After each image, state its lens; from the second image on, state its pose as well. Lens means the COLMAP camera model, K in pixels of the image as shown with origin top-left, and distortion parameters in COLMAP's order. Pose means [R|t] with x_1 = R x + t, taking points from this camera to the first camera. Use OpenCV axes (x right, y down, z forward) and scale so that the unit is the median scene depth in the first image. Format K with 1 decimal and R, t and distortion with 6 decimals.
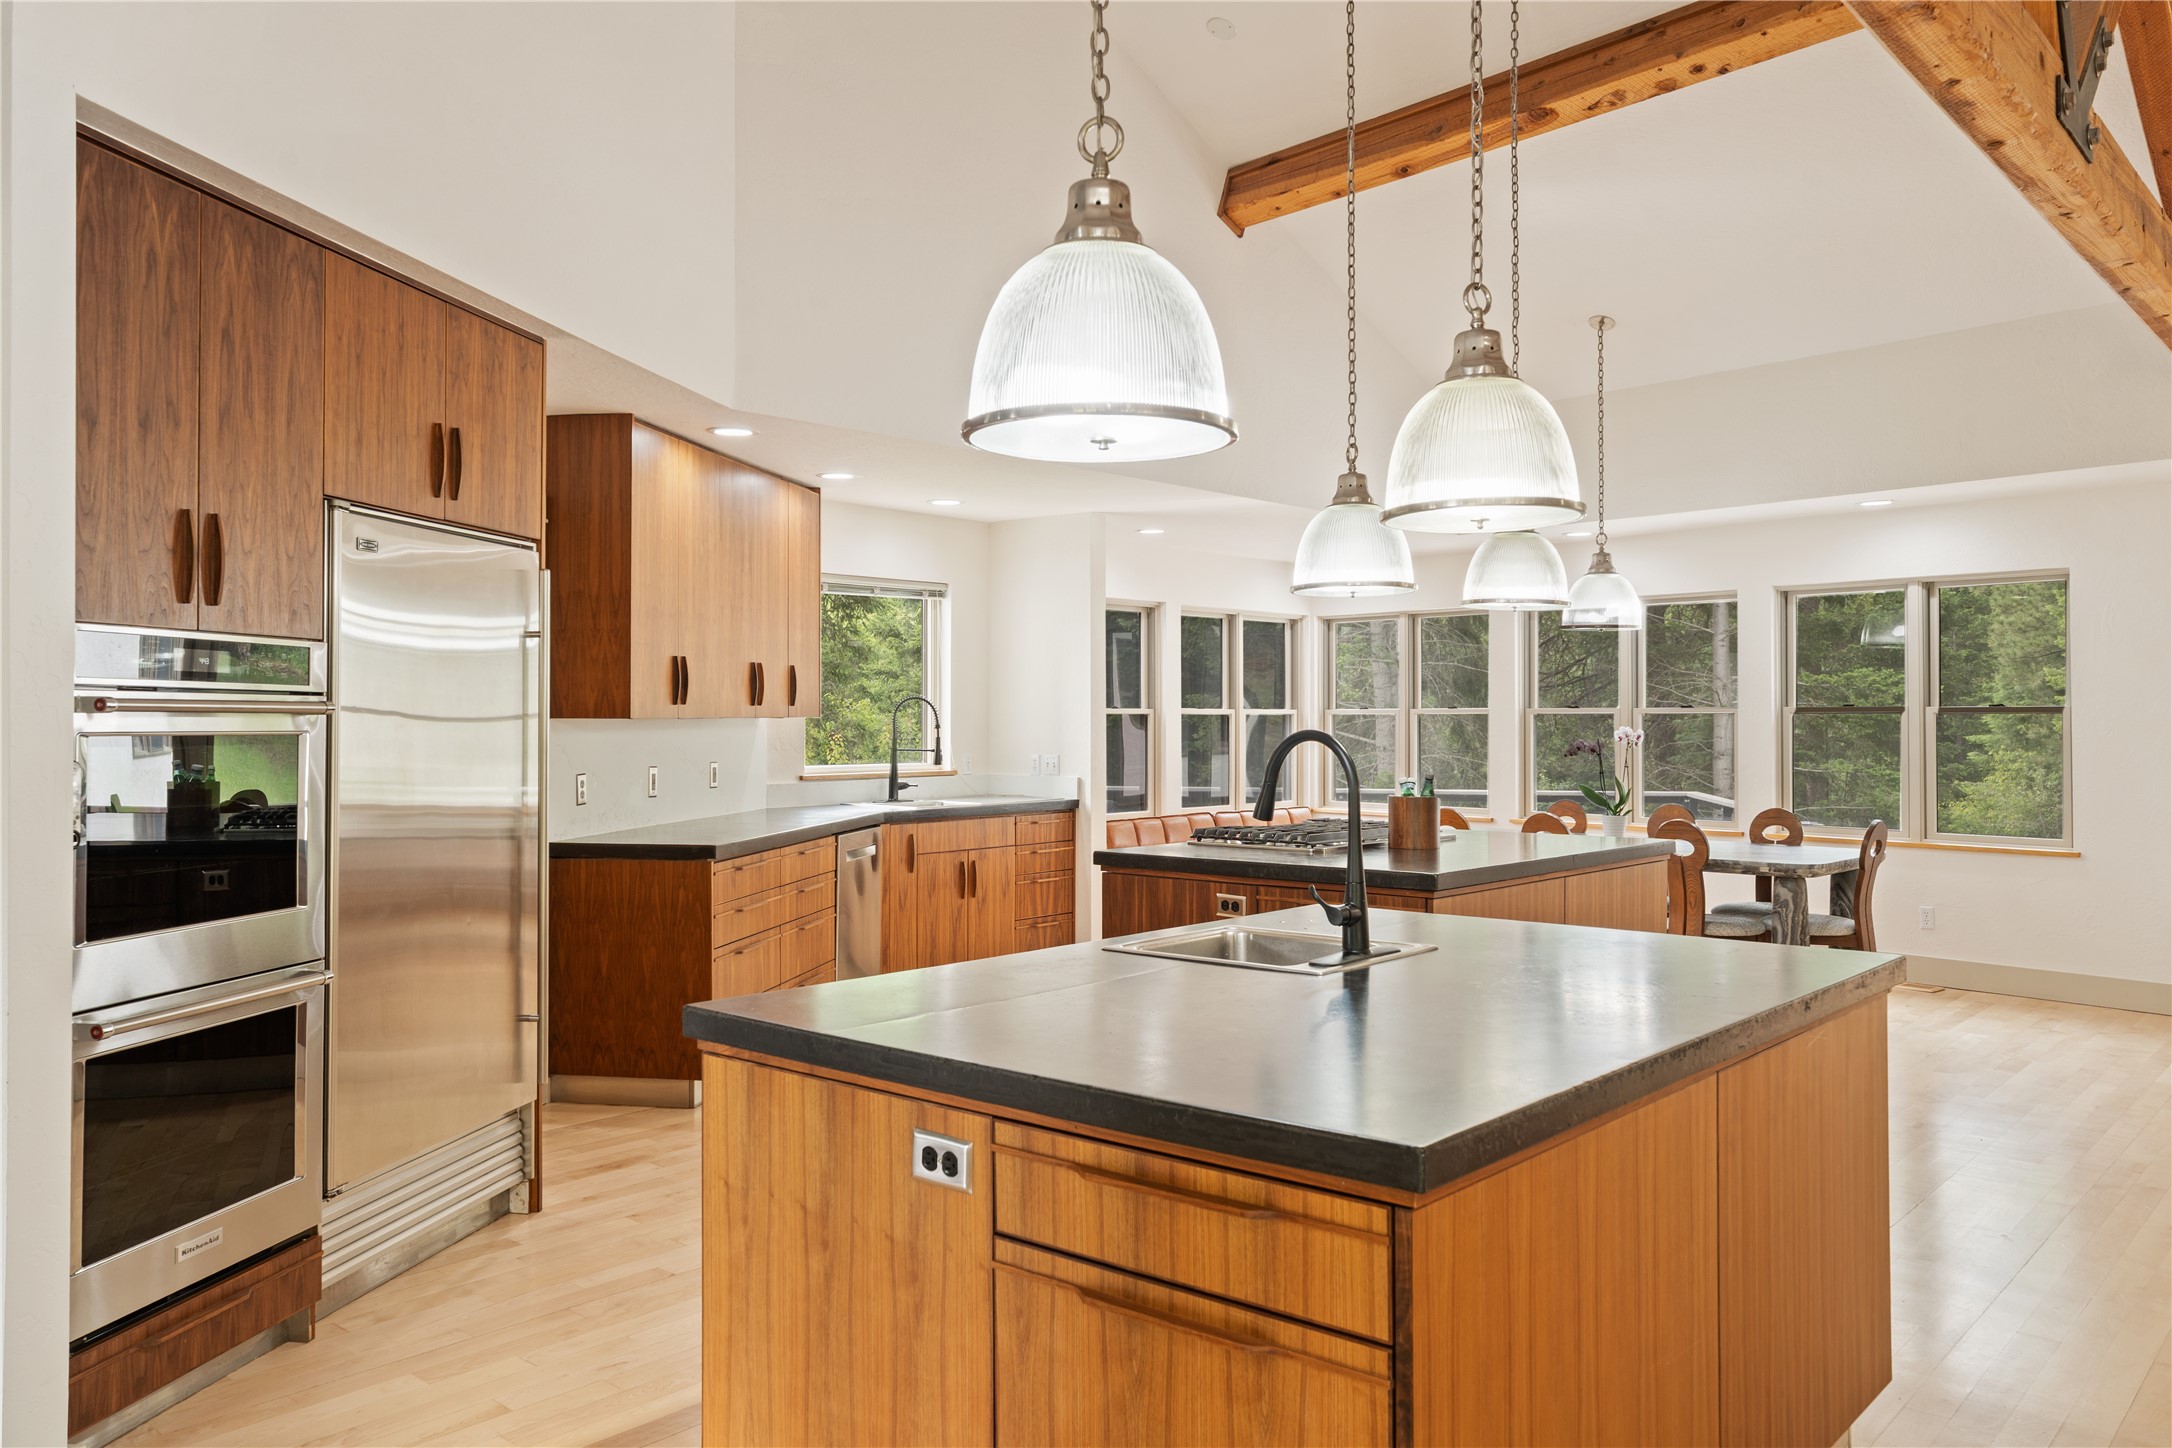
lens RADIAL K [[1618.4, 0, 1076.5], [0, 1618.4, 729.3], [0, 0, 1]] dist [-0.011734, -0.003618]
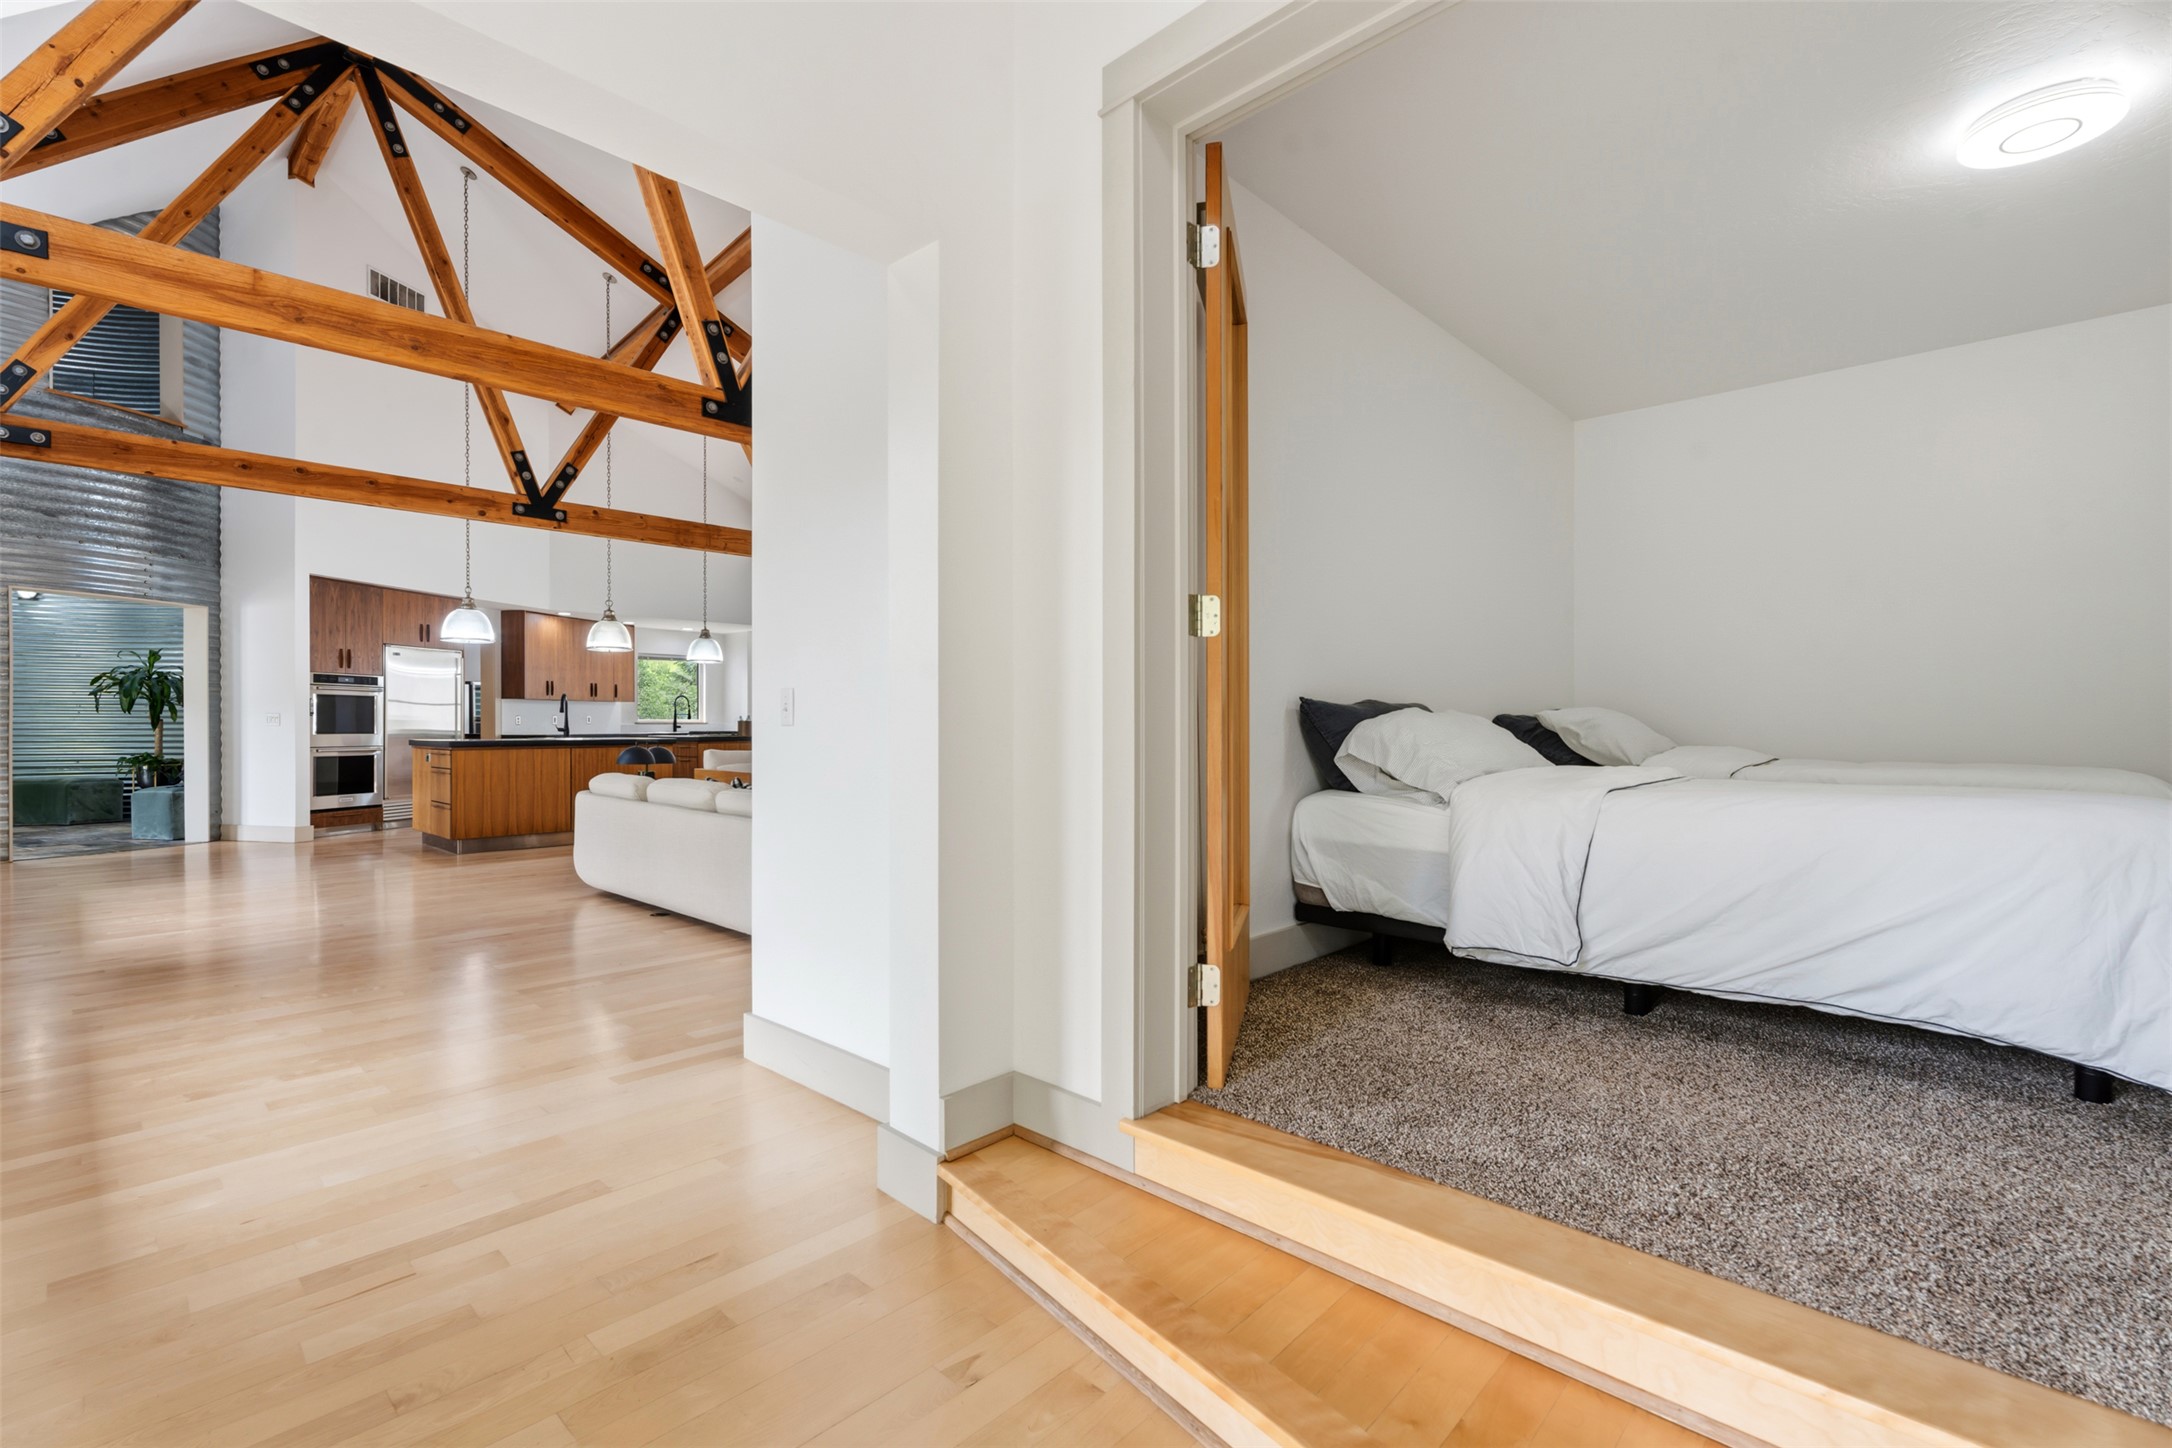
lens RADIAL K [[958.7, 0, 1086.3], [0, 958.7, 737.4], [0, 0, 1]] dist [-0.000196, -0.003947]
pose [[0.999542, 0.000821, -0.030251, 0.753859], [-0.000571, 0.999966, 0.008260, 0.045016], [0.030257, -0.008239, 0.999508, -0.771818]]
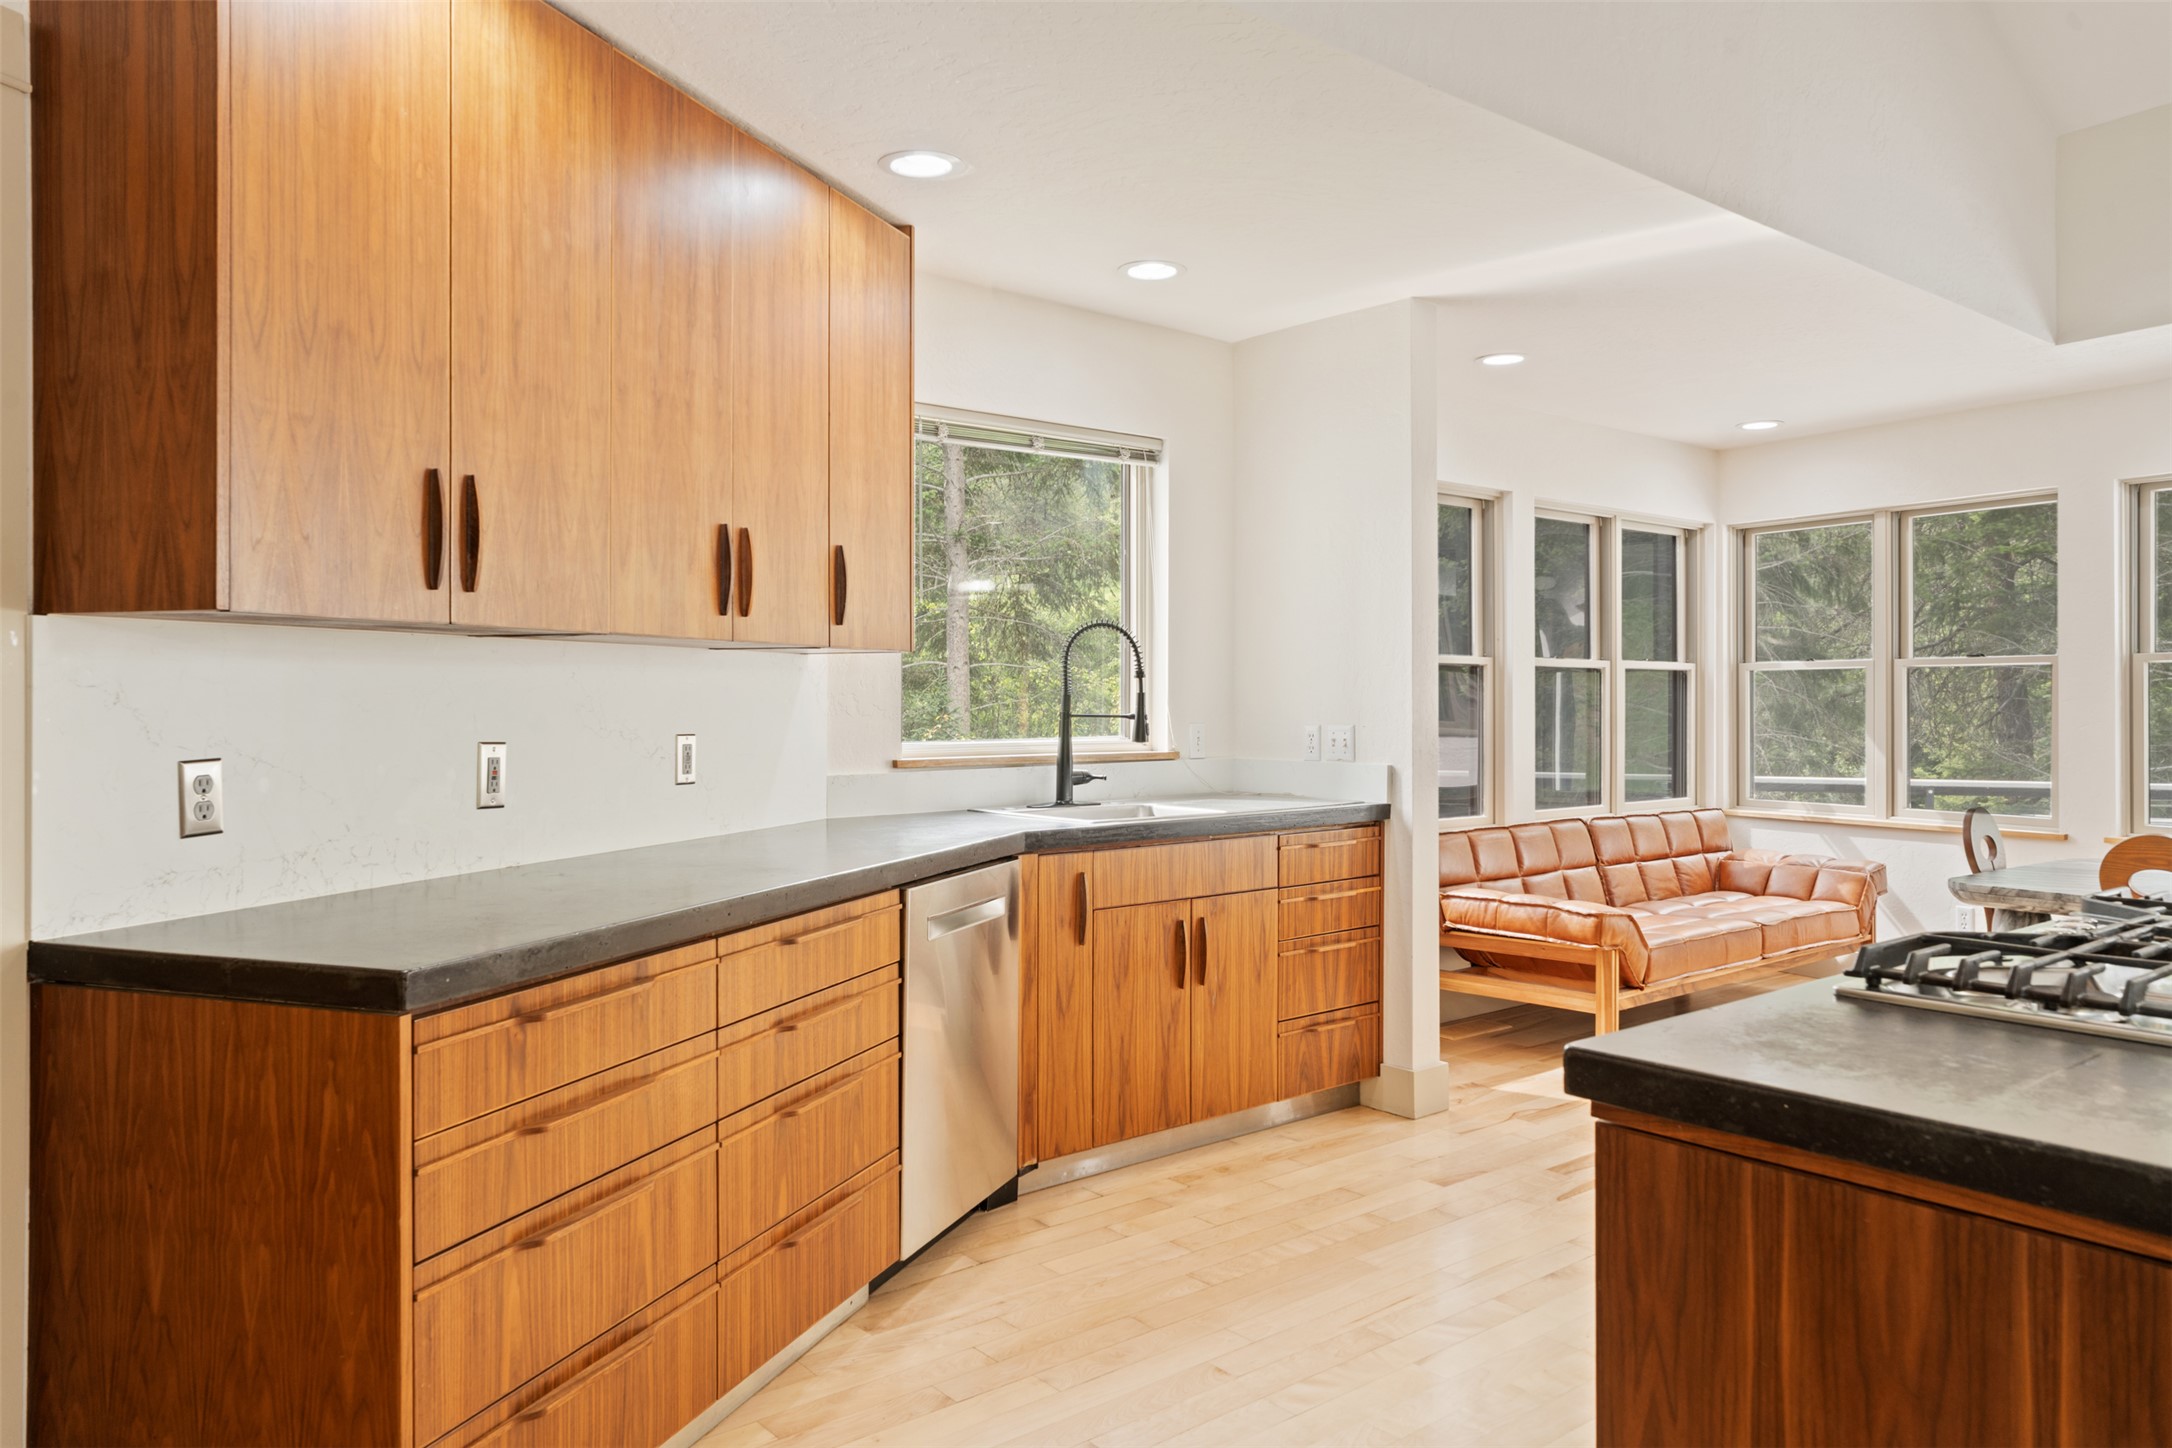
lens RADIAL K [[1478.5, 0, 1082.0], [0, 1478.5, 704.9], [0, 0, 1]] dist [0.002281, 0.002114]
pose [[0.986083, 0.000719, -0.166254, -0.022039], [-0.001293, 0.999994, -0.003342, 0.012061], [0.166251, 0.003510, 0.986077, 0.541210]]
